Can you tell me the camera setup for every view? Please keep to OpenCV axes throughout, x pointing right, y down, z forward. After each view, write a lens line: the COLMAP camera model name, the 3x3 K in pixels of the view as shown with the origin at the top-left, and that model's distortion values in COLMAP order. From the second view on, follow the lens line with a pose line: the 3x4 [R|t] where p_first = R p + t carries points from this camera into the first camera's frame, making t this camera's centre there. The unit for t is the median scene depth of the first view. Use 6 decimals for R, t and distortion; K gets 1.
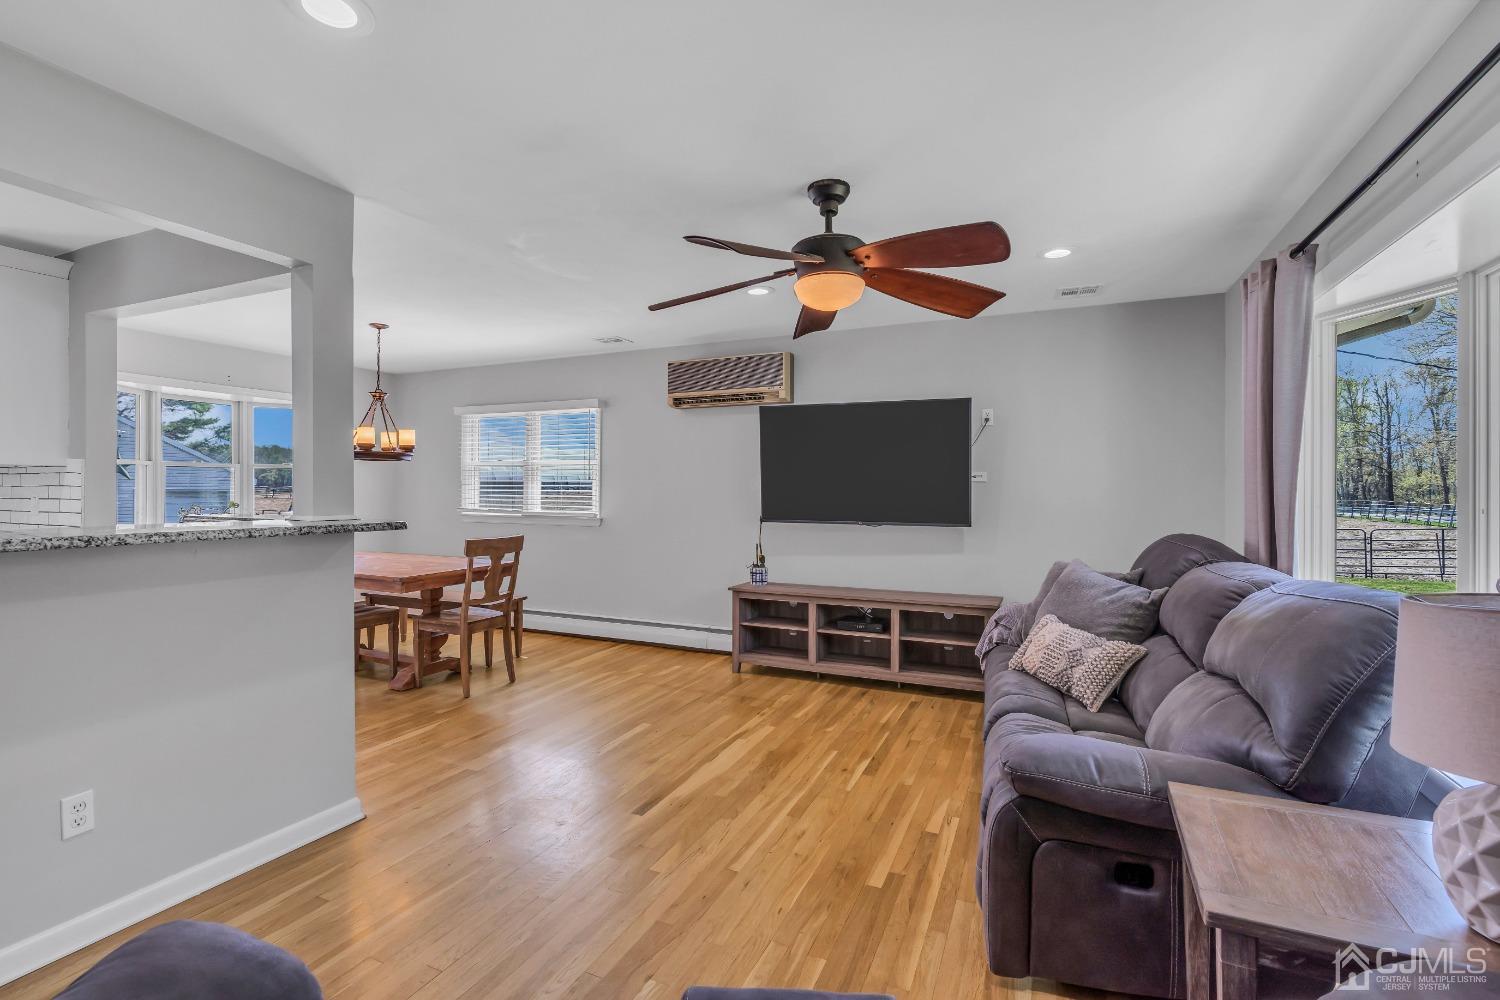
lens RADIAL K [[679.9, 0, 751.1], [0, 679.9, 487.5], [0, 0, 1]] dist [-0.012678, 0.003015]
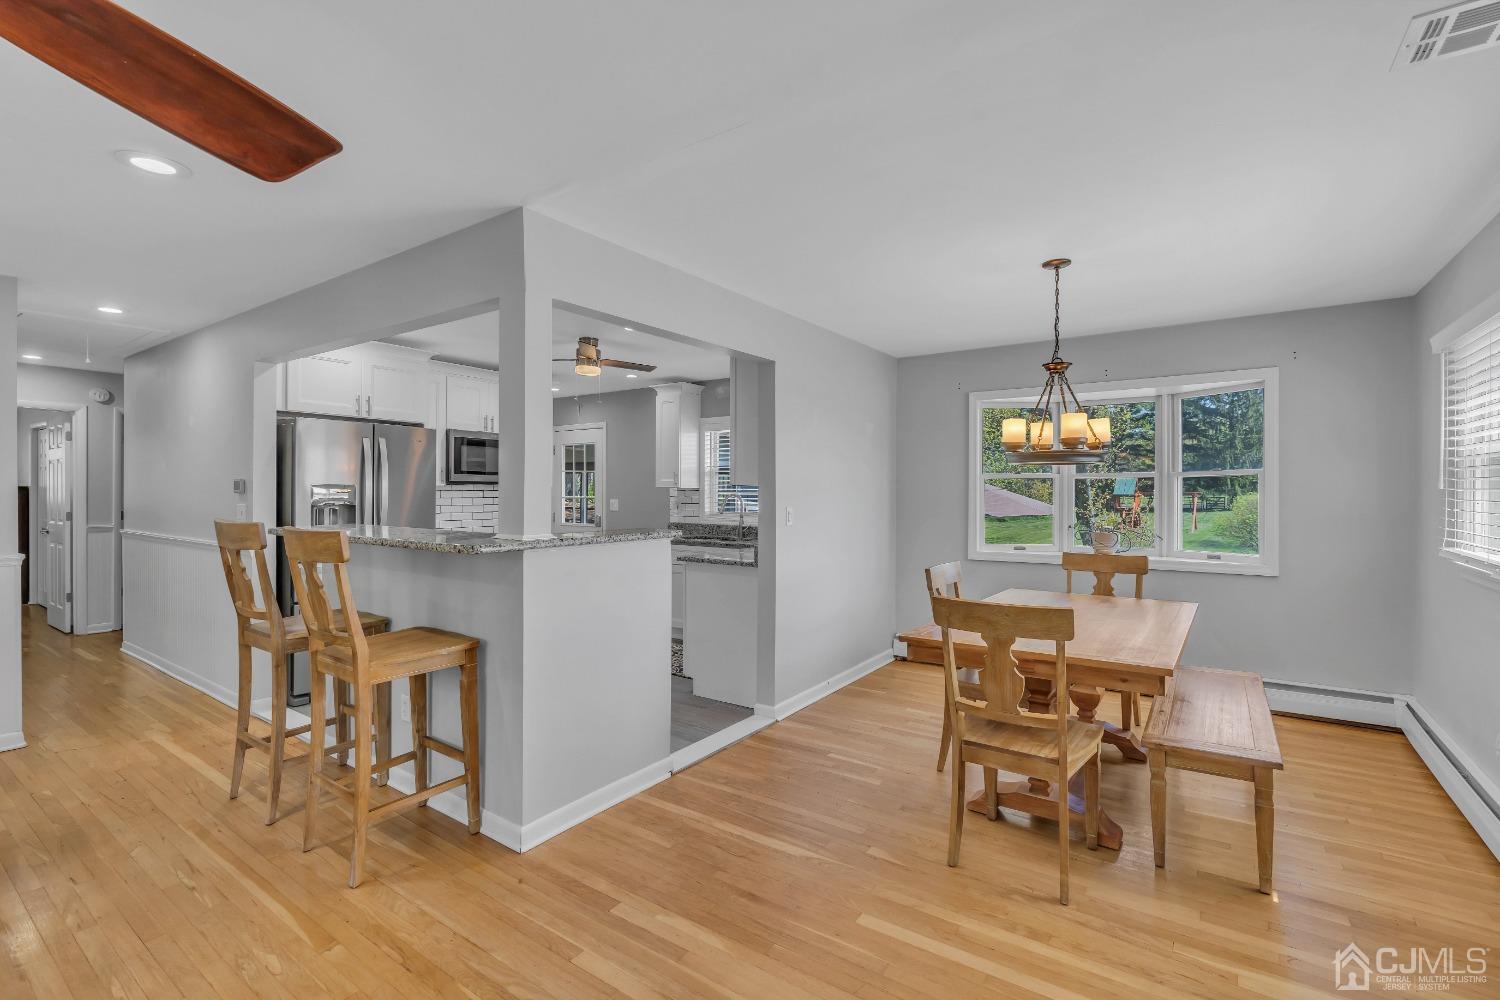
lens RADIAL K [[679.9, 0, 745.1], [0, 679.9, 495.1], [0, 0, 1]] dist [-0.012678, 0.003015]
pose [[-0.190443, -0.000530, -0.981698, 0.232694], [-0.001163, 0.999999, -0.000314, -0.012652], [0.981697, 0.001082, -0.190444, 1.146417]]
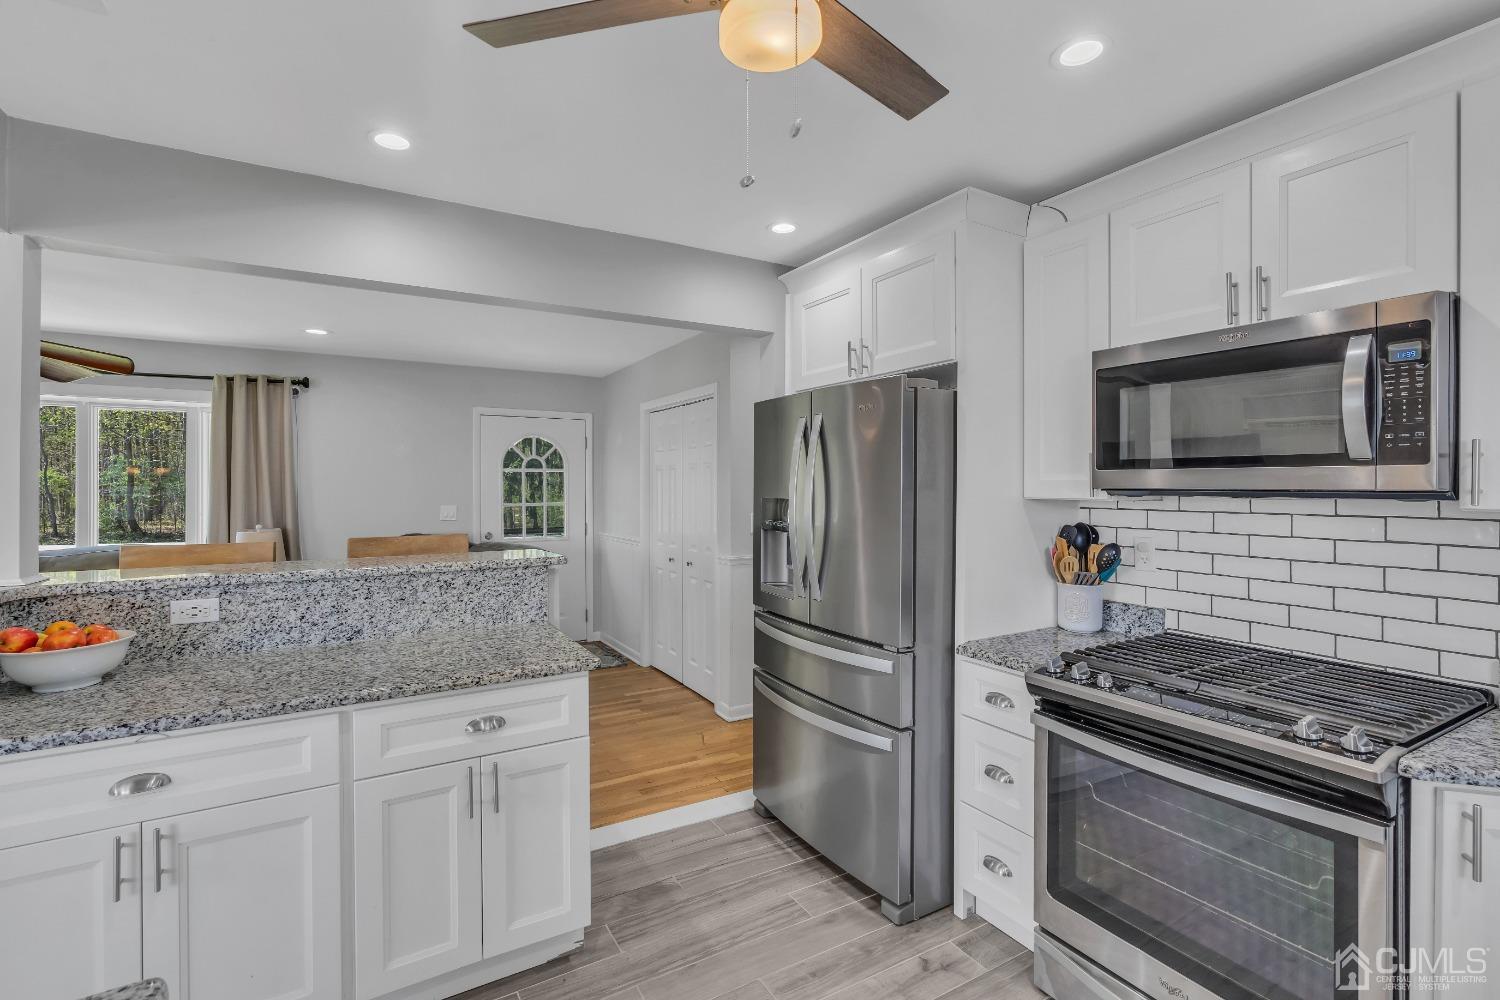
lens RADIAL K [[679.9, 0, 744.1], [0, 679.9, 494.5], [0, 0, 1]] dist [-0.012678, 0.003015]
pose [[-0.813354, -0.011607, 0.581653, -1.283921], [-0.005026, 0.999904, 0.012925, -0.046526], [-0.581747, 0.007589, -0.813334, 0.834528]]
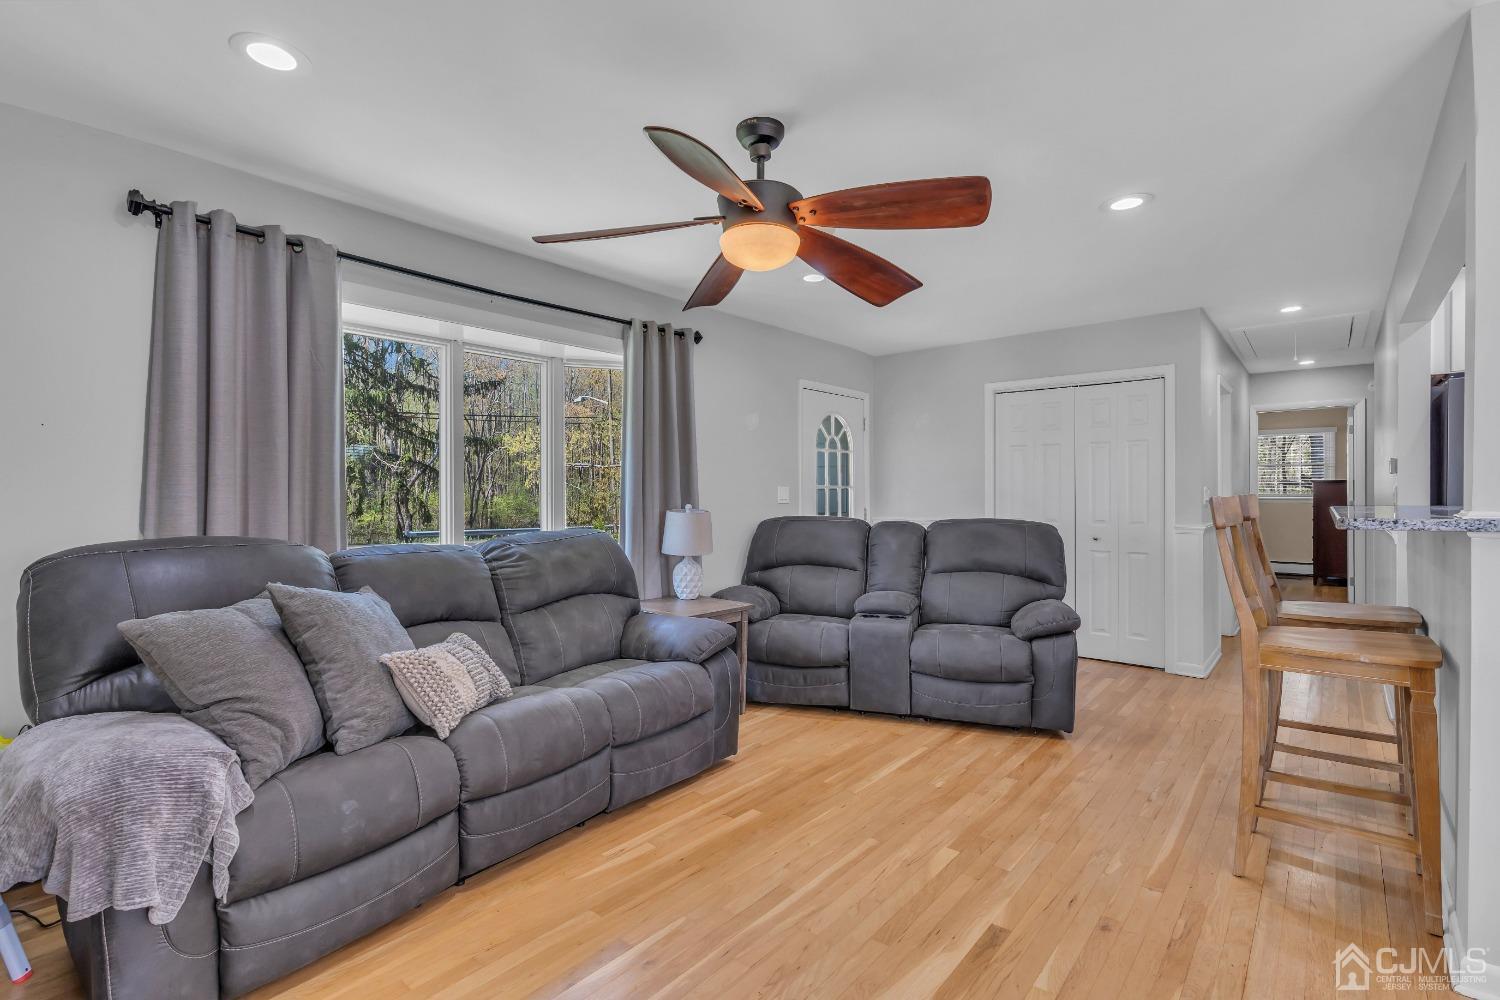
lens RADIAL K [[689.9, 0, 743.1], [0, 689.9, 498.6], [0, 0, 1]] dist [-0.007638, 0.000984]
pose [[-0.957042, -0.006299, 0.289882, -0.091354], [-0.004483, 0.999966, 0.006928, 0.021051], [-0.289916, 0.005331, -0.957037, 1.385690]]
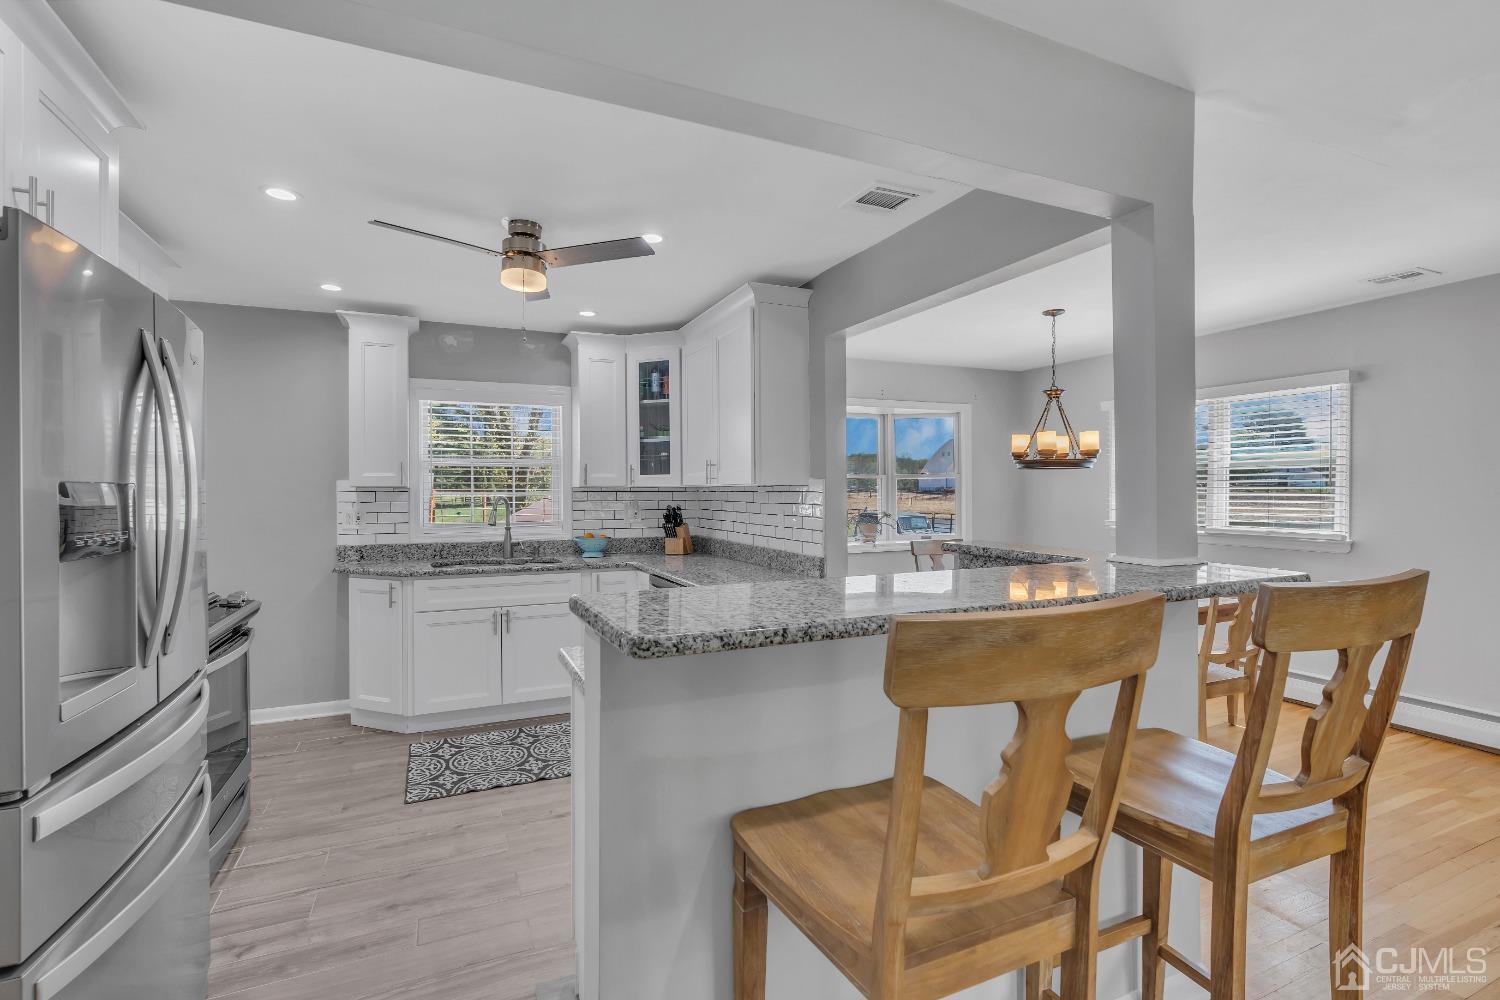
lens RADIAL K [[679.9, 0, 750.8], [0, 679.9, 491.7], [0, 0, 1]] dist [-0.012678, 0.003015]
pose [[0.747883, -0.003935, -0.663819, -0.370754], [0.009665, 0.999941, 0.004961, -0.026553], [0.663761, -0.010126, 0.747877, 0.141375]]
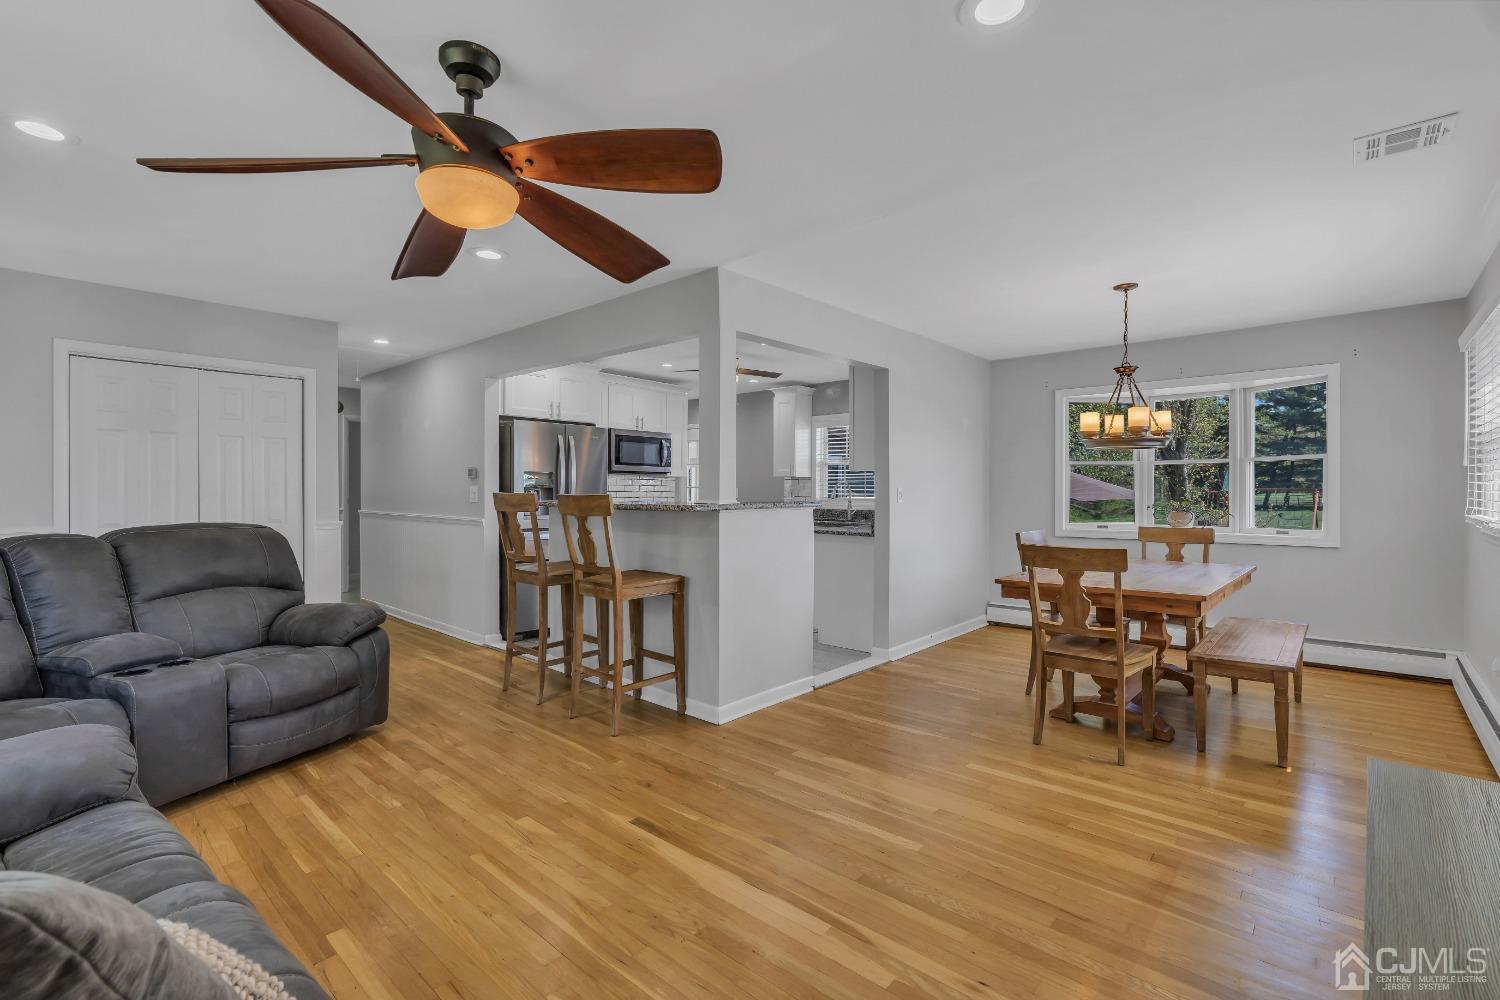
lens RADIAL K [[679.9, 0, 744.7], [0, 679.9, 495.2], [0, 0, 1]] dist [-0.012678, 0.003015]
pose [[-0.308487, 0.001531, -0.951227, 0.535211], [0.000309, 0.999999, 0.001509, 0.021831], [0.951229, 0.000172, -0.308487, 1.127458]]
